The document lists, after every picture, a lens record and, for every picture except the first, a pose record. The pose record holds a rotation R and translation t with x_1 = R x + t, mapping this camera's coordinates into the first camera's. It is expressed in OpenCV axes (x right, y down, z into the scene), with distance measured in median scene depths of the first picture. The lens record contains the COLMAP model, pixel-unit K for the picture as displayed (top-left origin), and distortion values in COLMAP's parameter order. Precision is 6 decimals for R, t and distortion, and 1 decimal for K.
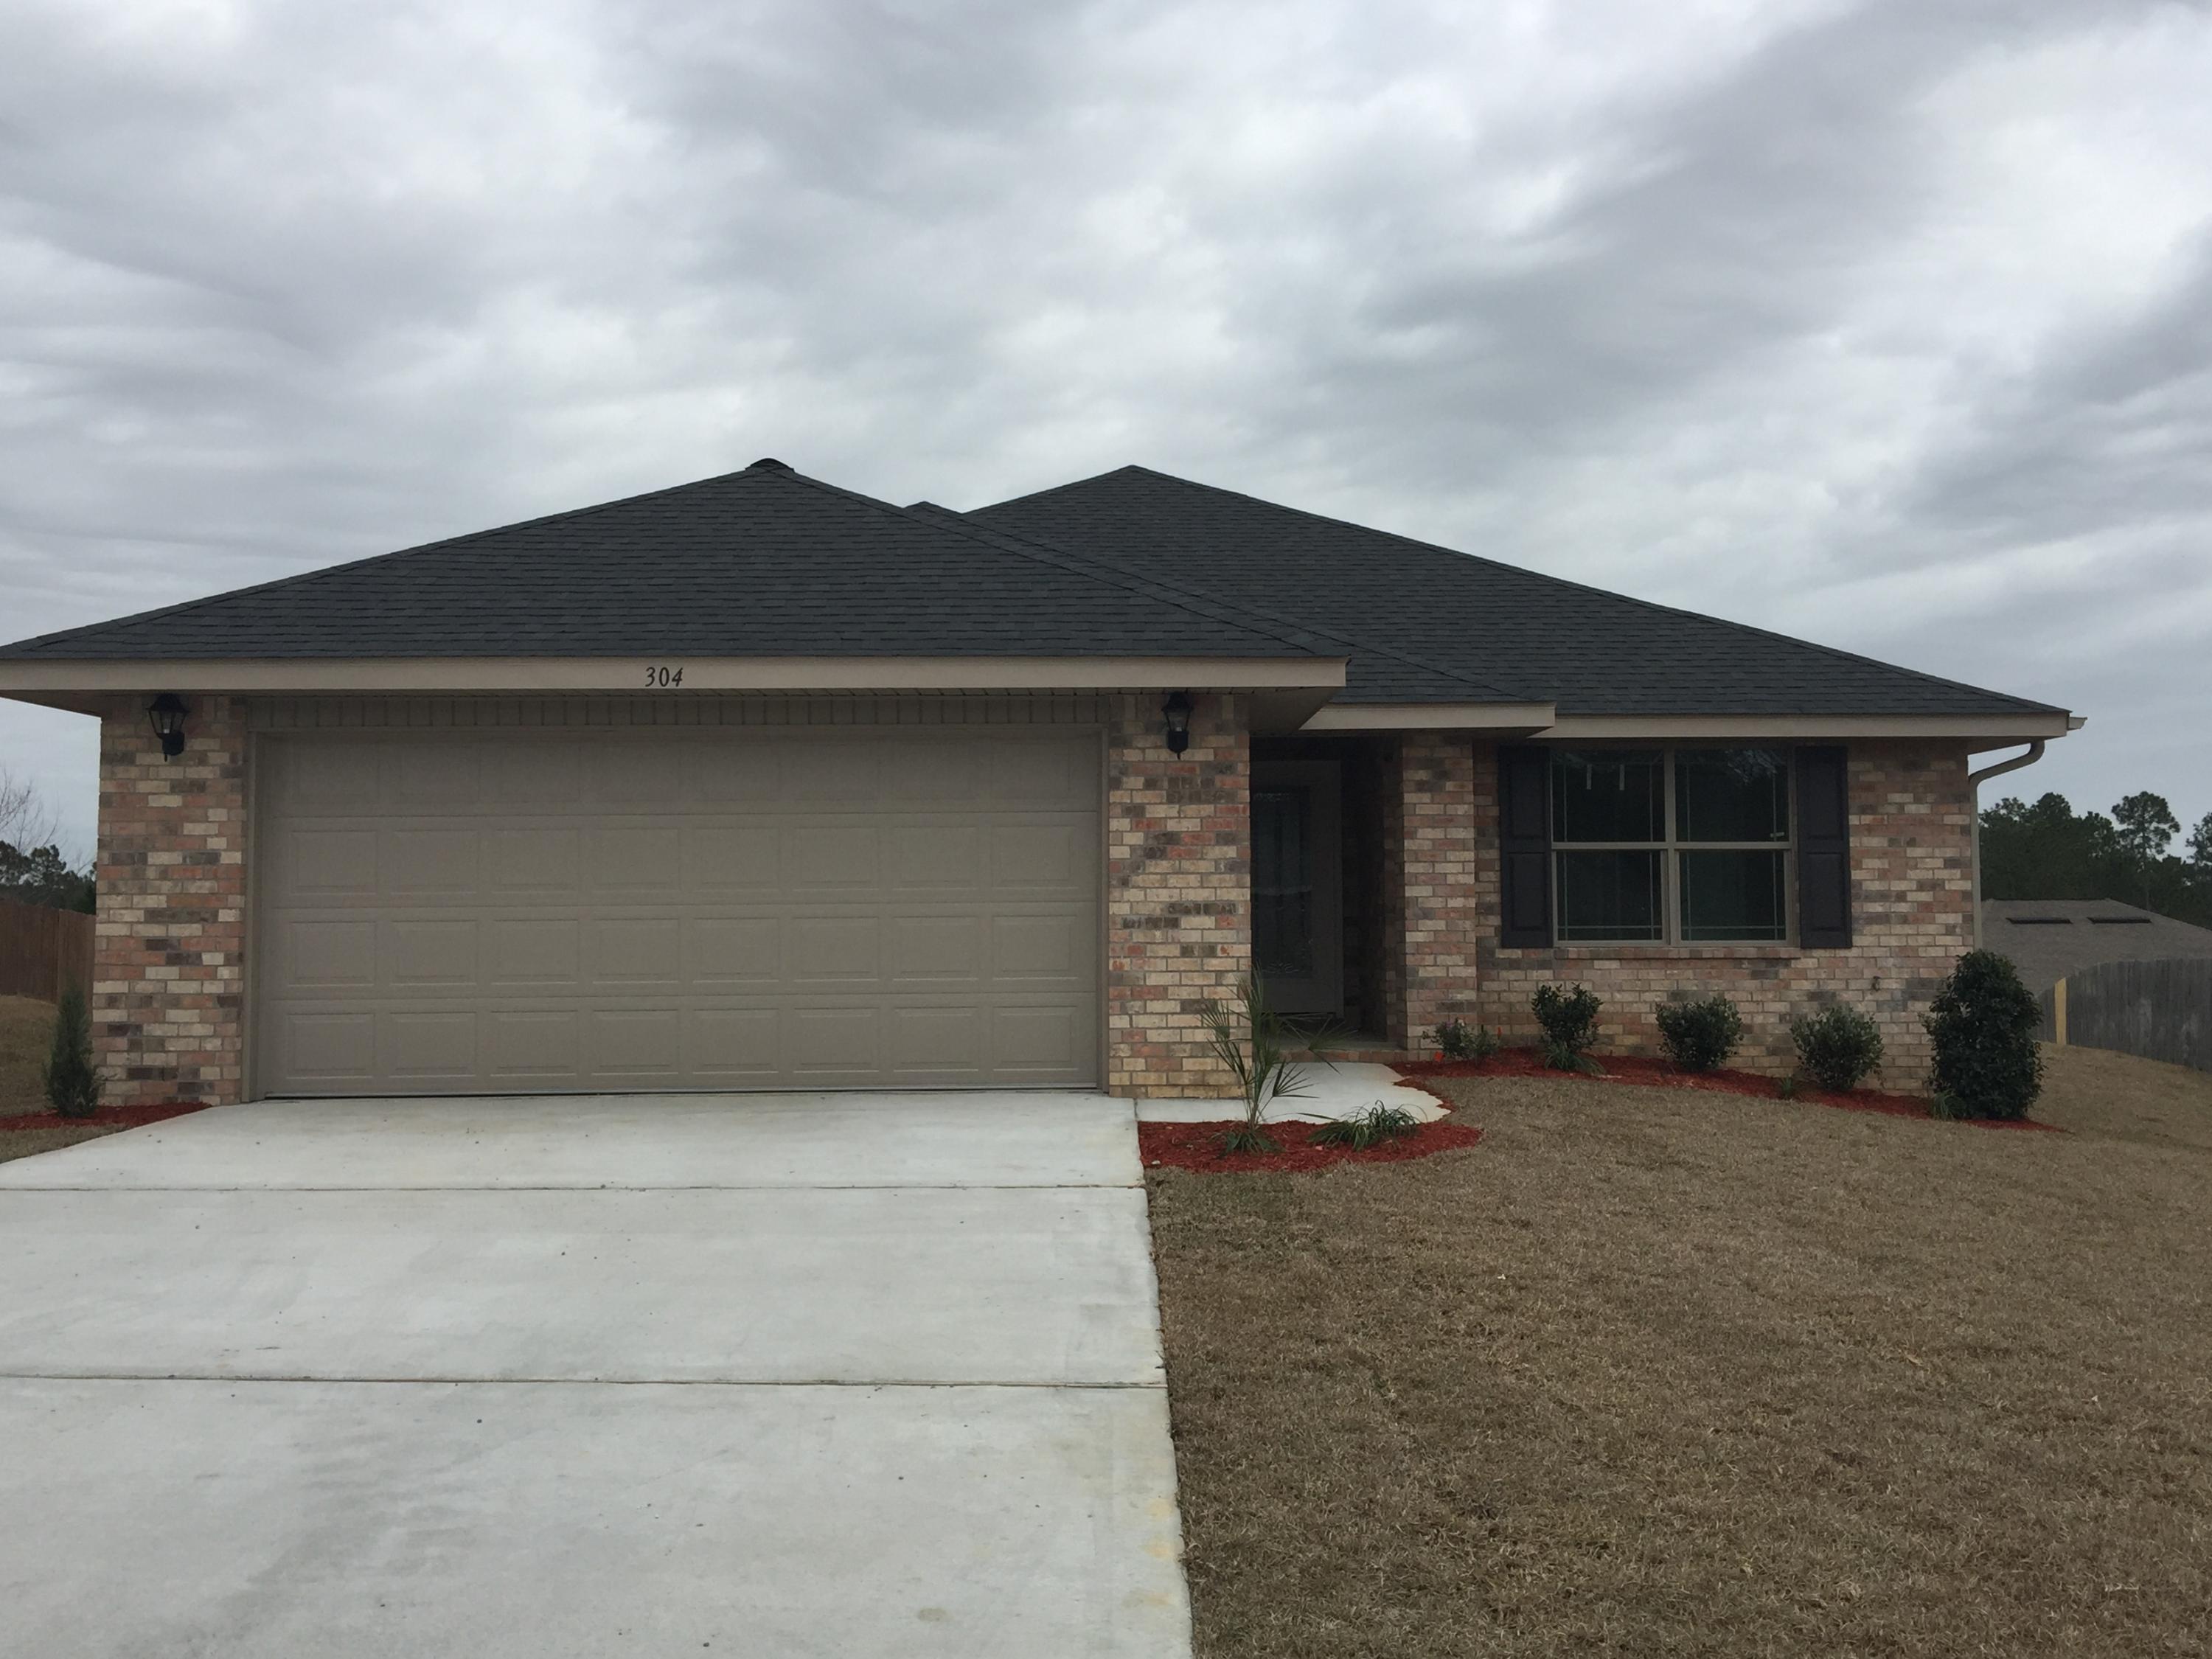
lens RADIAL K [[2144.9, 0, 1107.7], [0, 2144.9, 824.7], [0, 0, 1]] dist [0.021812, 0.000000]
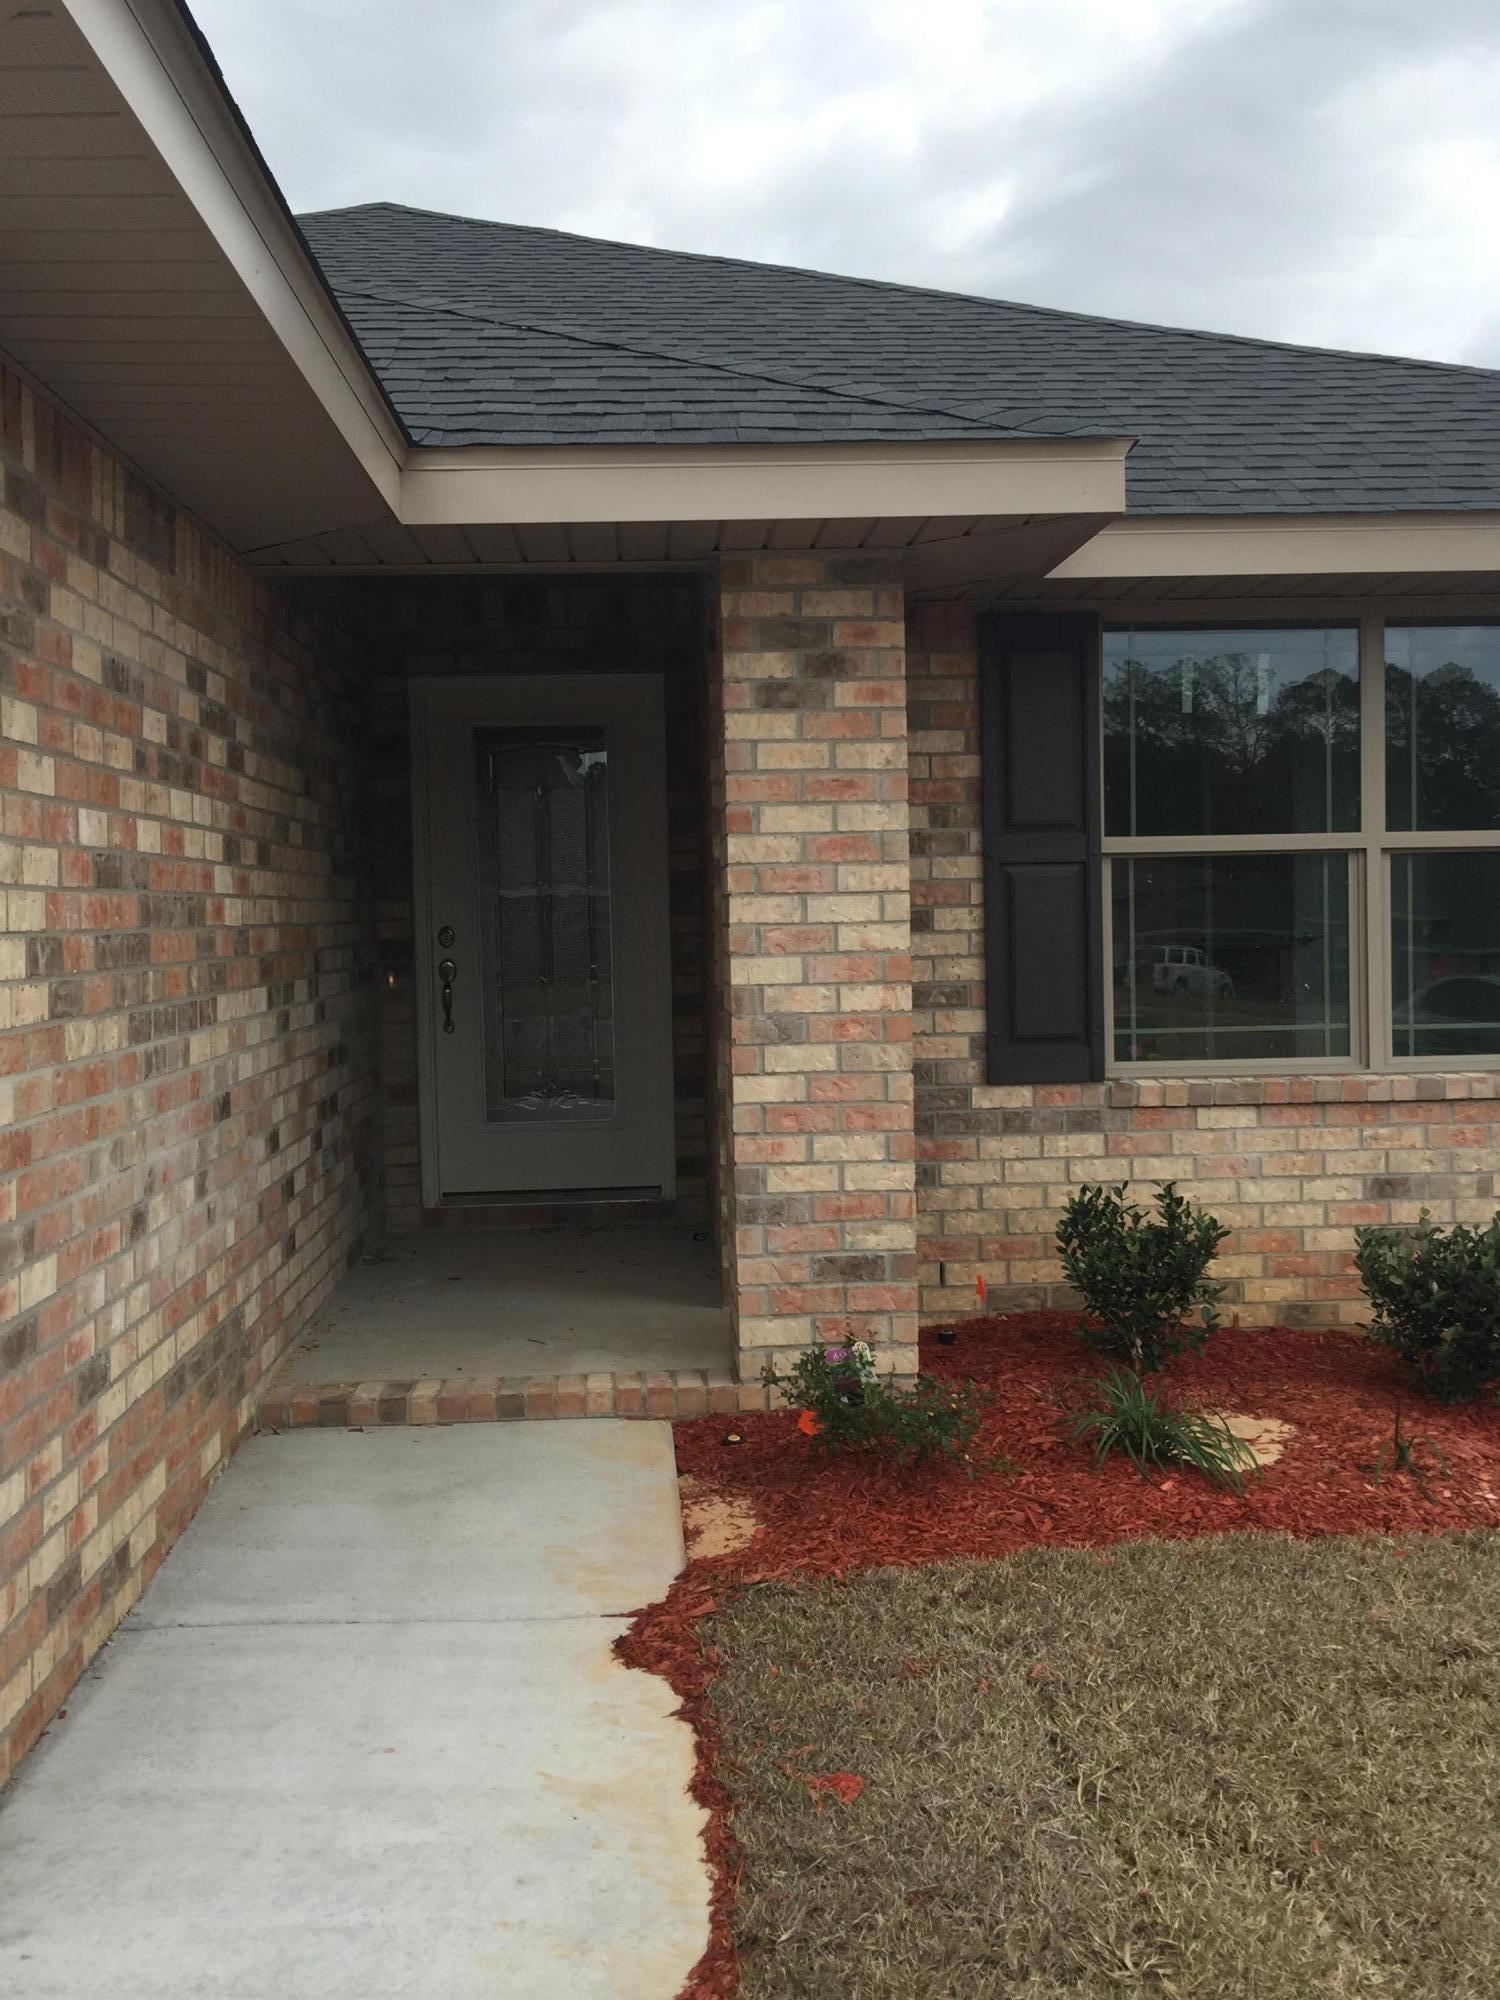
lens RADIAL K [[1939.3, 0, 747.7], [0, 1939.3, 1000.8], [0, 0, 1]] dist [0.021812, 0.000000]
pose [[0.998928, -0.017276, 0.042946, 0.123454], [0.013243, 0.995628, 0.092465, 0.004098], [-0.044355, -0.091797, 0.994789, 0.637949]]
